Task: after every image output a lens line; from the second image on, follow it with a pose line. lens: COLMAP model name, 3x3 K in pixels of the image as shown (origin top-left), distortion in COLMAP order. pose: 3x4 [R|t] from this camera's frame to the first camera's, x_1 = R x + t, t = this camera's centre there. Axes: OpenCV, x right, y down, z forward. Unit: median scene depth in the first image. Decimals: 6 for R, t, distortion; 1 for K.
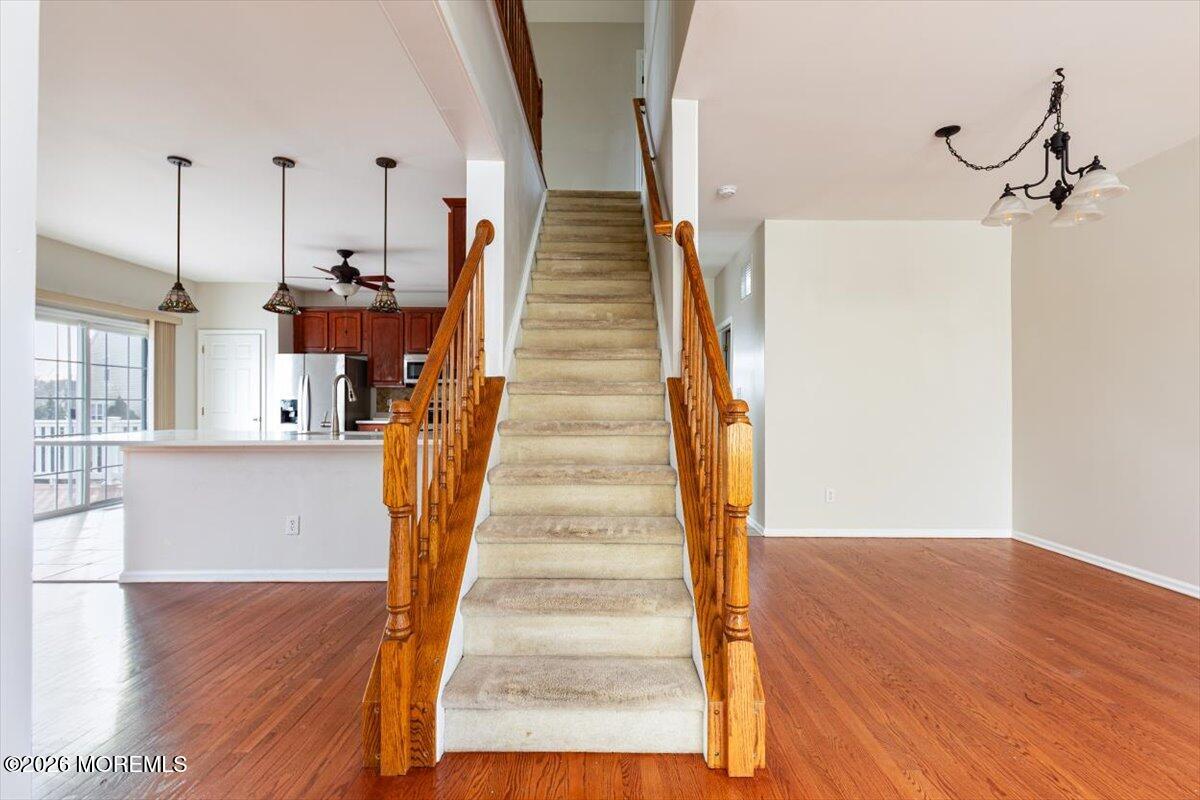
lens RADIAL K [[542.6, 0, 600.0], [0, 542.6, 400.0], [0, 0, 1]] dist [0.001922, -0.000756]
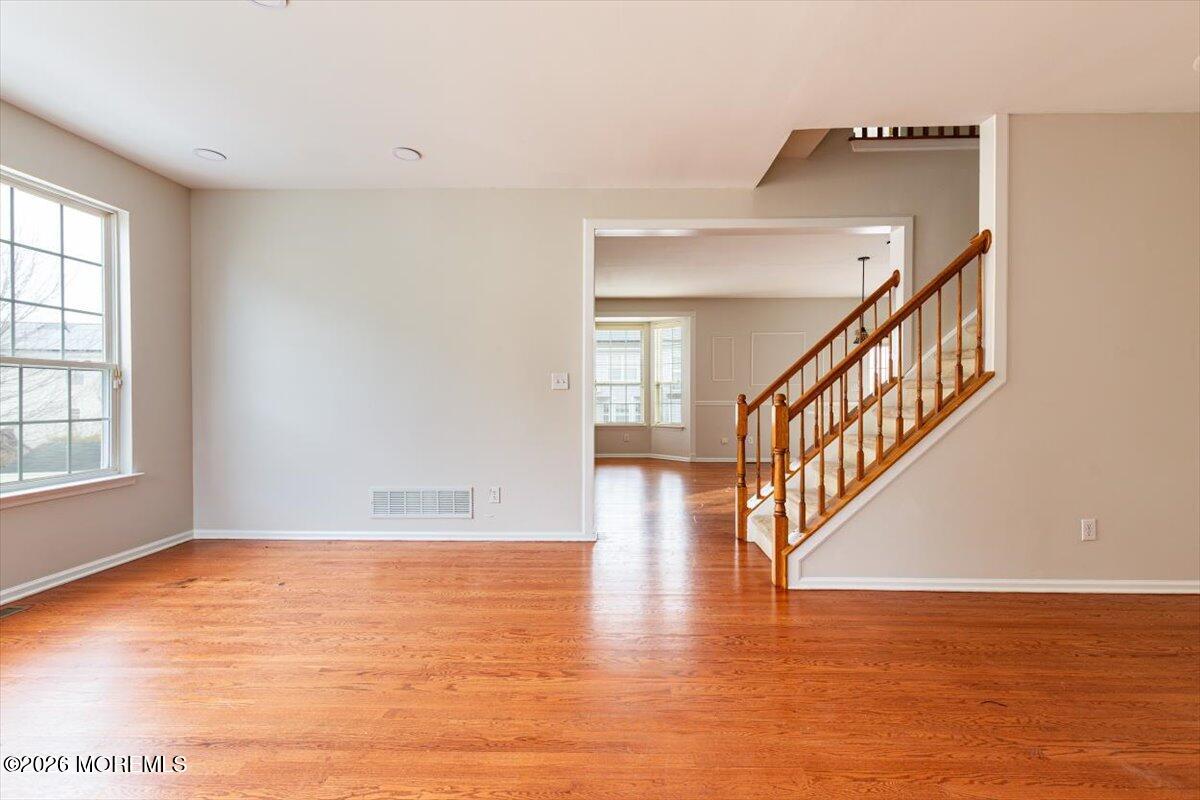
lens RADIAL K [[542.6, 0, 600.0], [0, 542.6, 400.0], [0, 0, 1]] dist [0.001922, -0.000756]
pose [[-0.041188, 0.001568, -0.999150, 1.699266], [0.007547, 0.999971, 0.001259, 0.009900], [0.999123, -0.007489, -0.041199, 0.339451]]
